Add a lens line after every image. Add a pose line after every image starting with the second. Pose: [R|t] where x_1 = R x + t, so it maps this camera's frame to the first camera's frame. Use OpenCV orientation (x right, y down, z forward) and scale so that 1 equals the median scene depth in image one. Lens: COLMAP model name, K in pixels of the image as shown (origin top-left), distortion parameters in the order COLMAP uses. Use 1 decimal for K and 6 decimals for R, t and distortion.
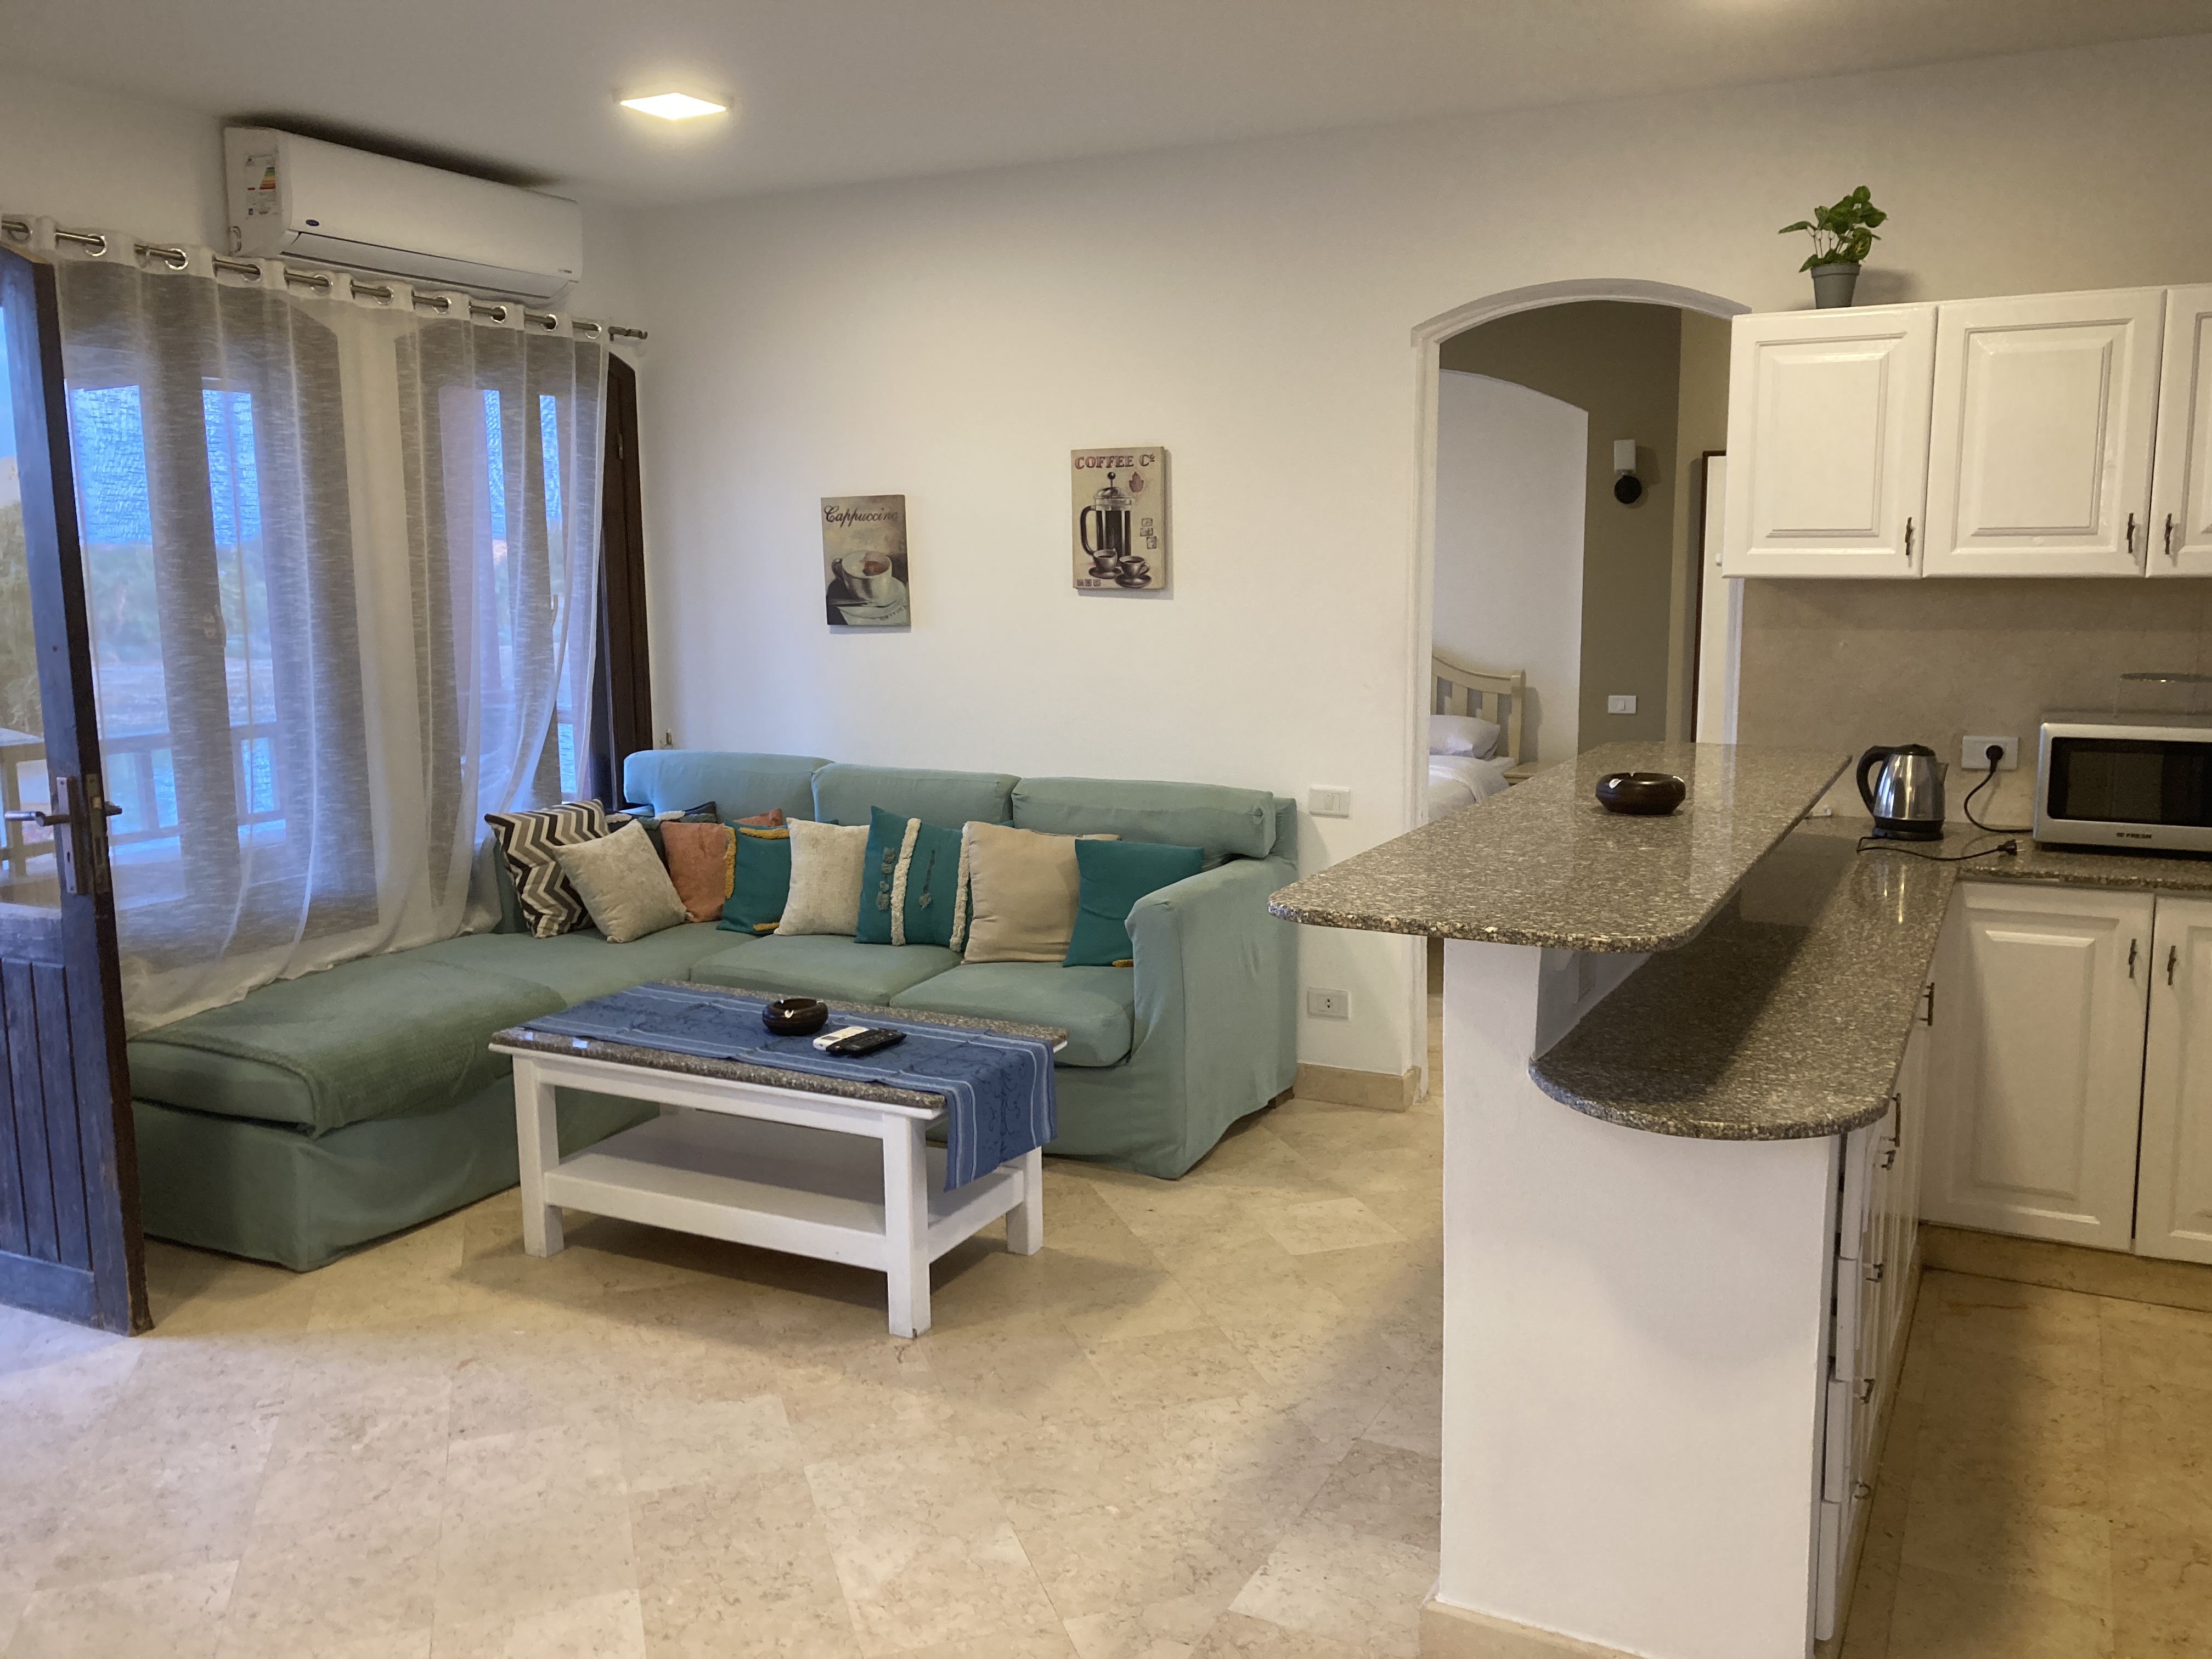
lens RADIAL K [[1823.5, 0, 1105.4], [0, 1823.5, 827.8], [0, 0, 1]] dist [0.032850, -0.015821]
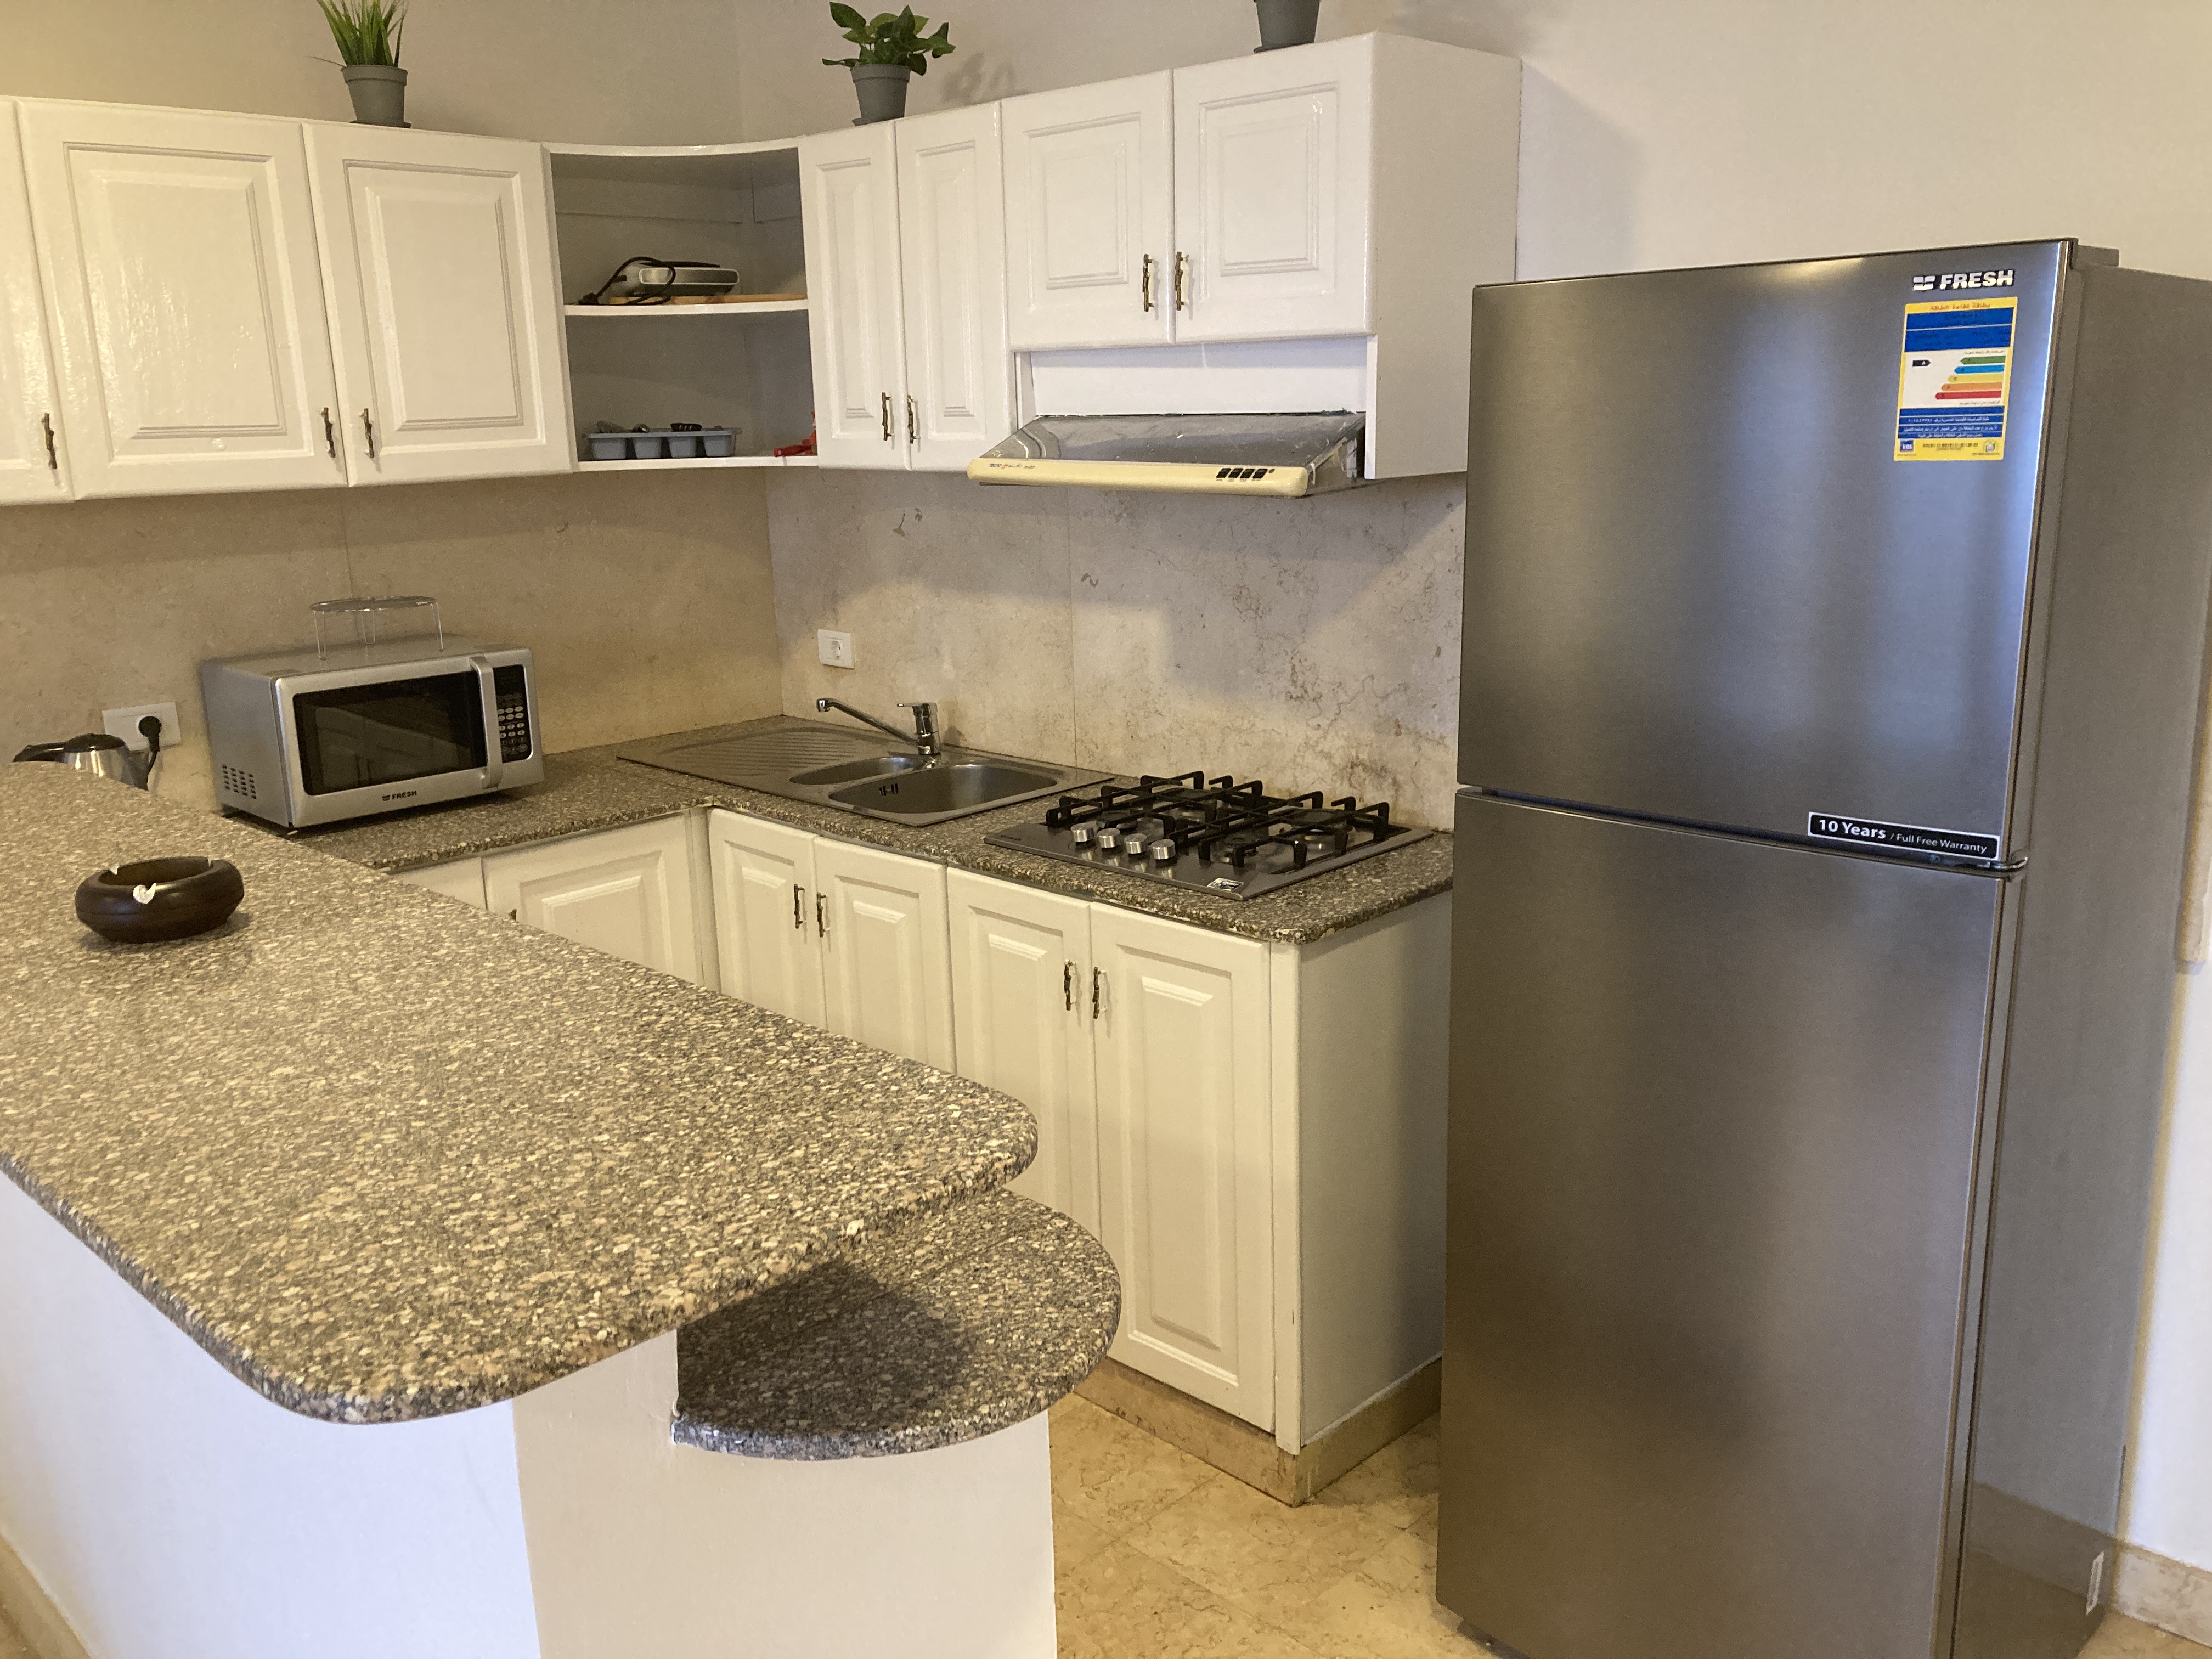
lens RADIAL K [[1823.5, 0, 1106.1], [0, 1823.5, 832.9], [0, 0, 1]] dist [0.032850, -0.015821]
pose [[0.285564, -0.228516, 0.930717, -0.134303], [0.166523, 0.968214, 0.186630, -0.082446], [-0.943781, 0.101691, 0.314541, 0.436326]]
